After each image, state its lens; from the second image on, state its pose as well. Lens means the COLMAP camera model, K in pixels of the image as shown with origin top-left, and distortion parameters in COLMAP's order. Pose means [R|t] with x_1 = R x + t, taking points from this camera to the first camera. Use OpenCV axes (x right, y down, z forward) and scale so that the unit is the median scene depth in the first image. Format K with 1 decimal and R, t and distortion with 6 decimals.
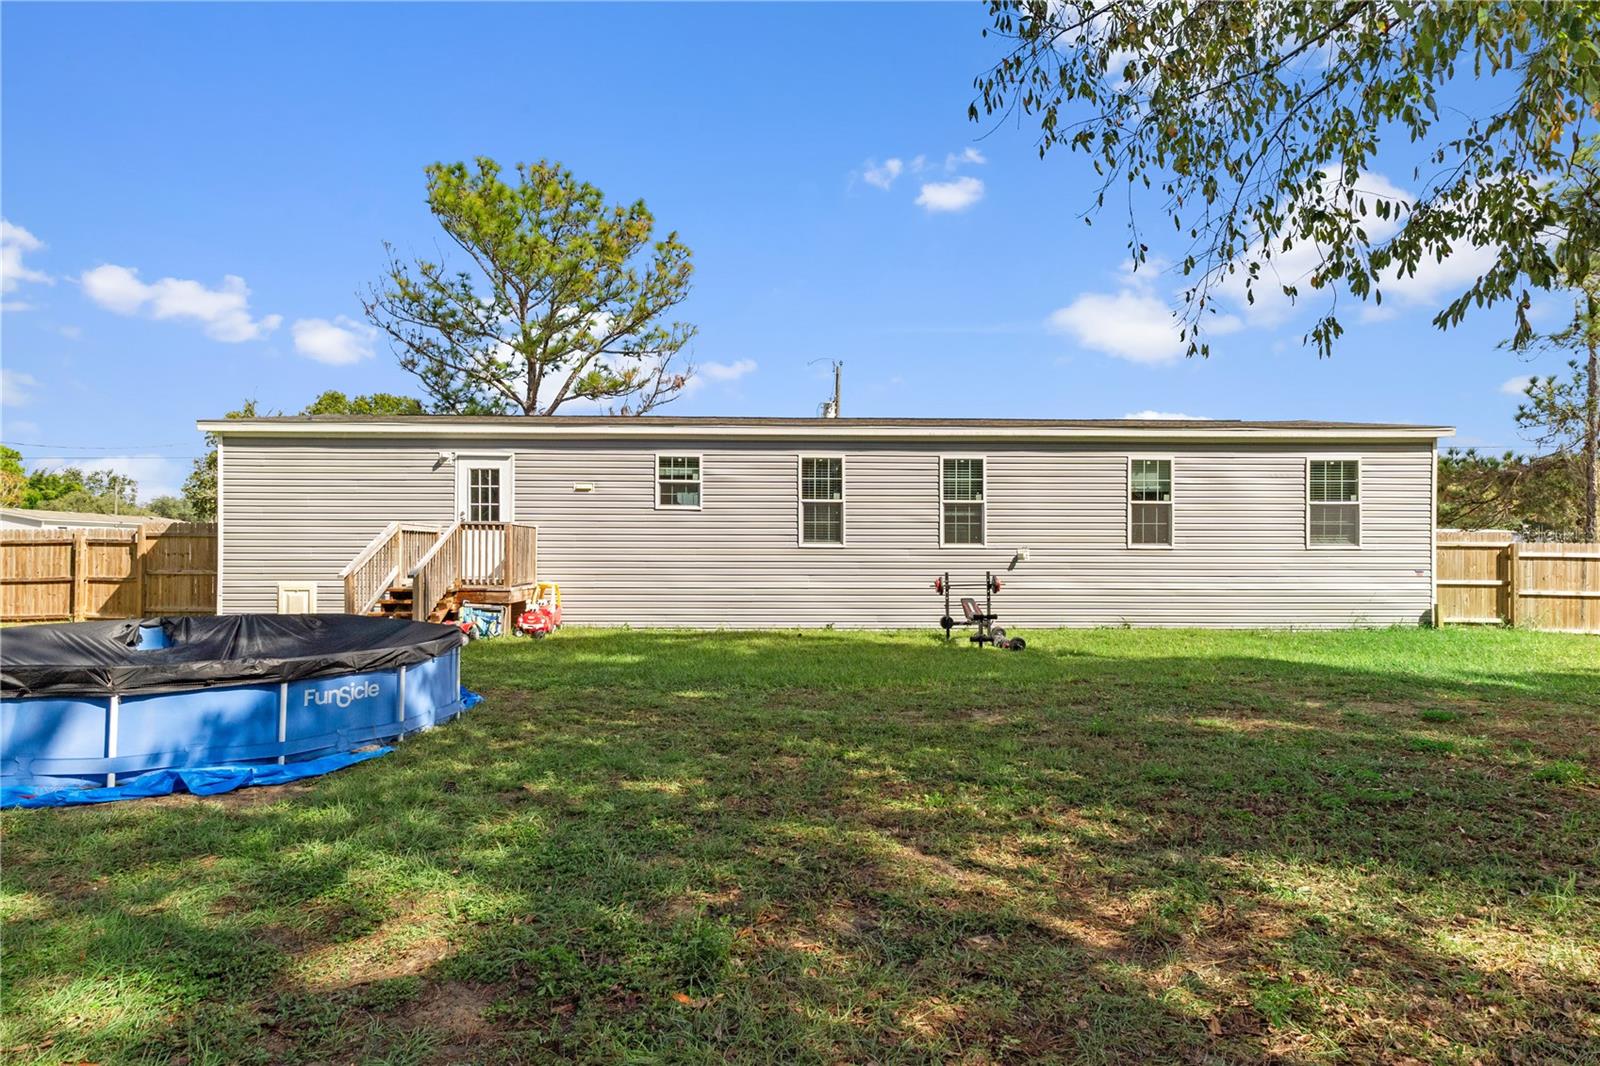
lens RADIAL K [[826.8, 0, 786.1], [0, 826.8, 540.1], [0, 0, 1]] dist [0.006618, 0.000062]
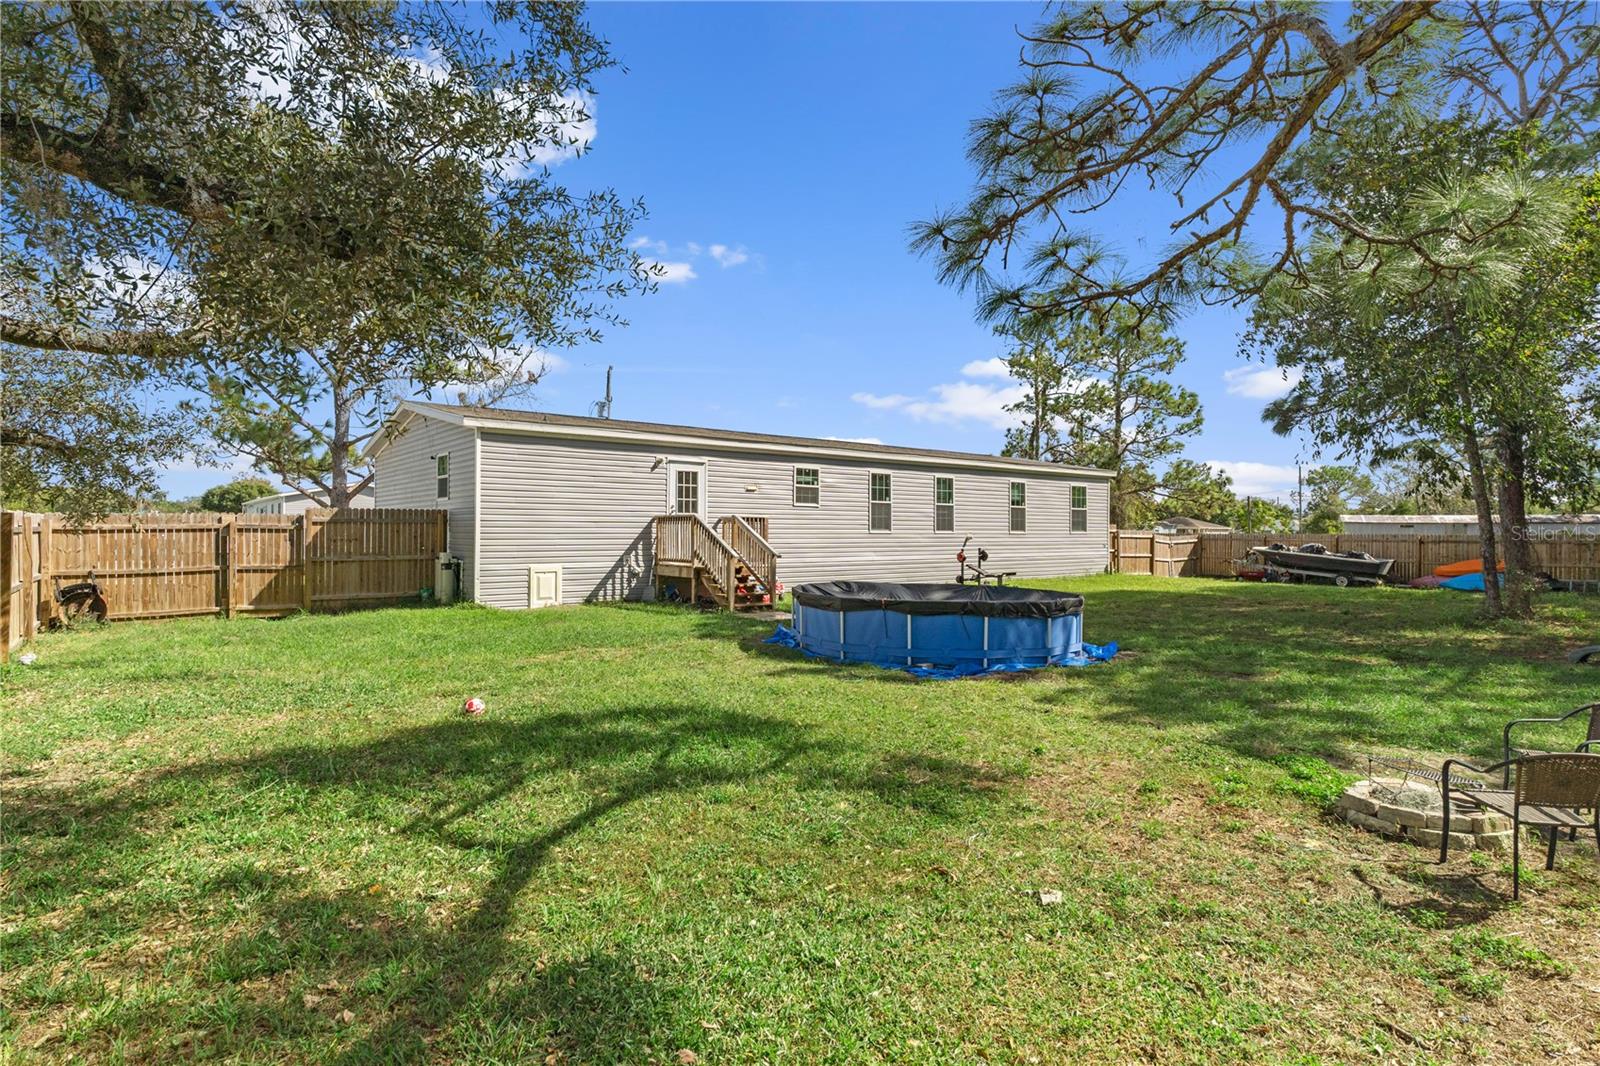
lens RADIAL K [[805.3, 0, 800.0], [0, 805.3, 533.0], [0, 0, 1]] dist [0.002354, -0.000347]
pose [[0.813657, 0.000166, 0.581345, -0.889978], [-0.005558, 0.999956, 0.007493, -0.002568], [-0.581318, -0.009328, 0.813623, -0.089350]]
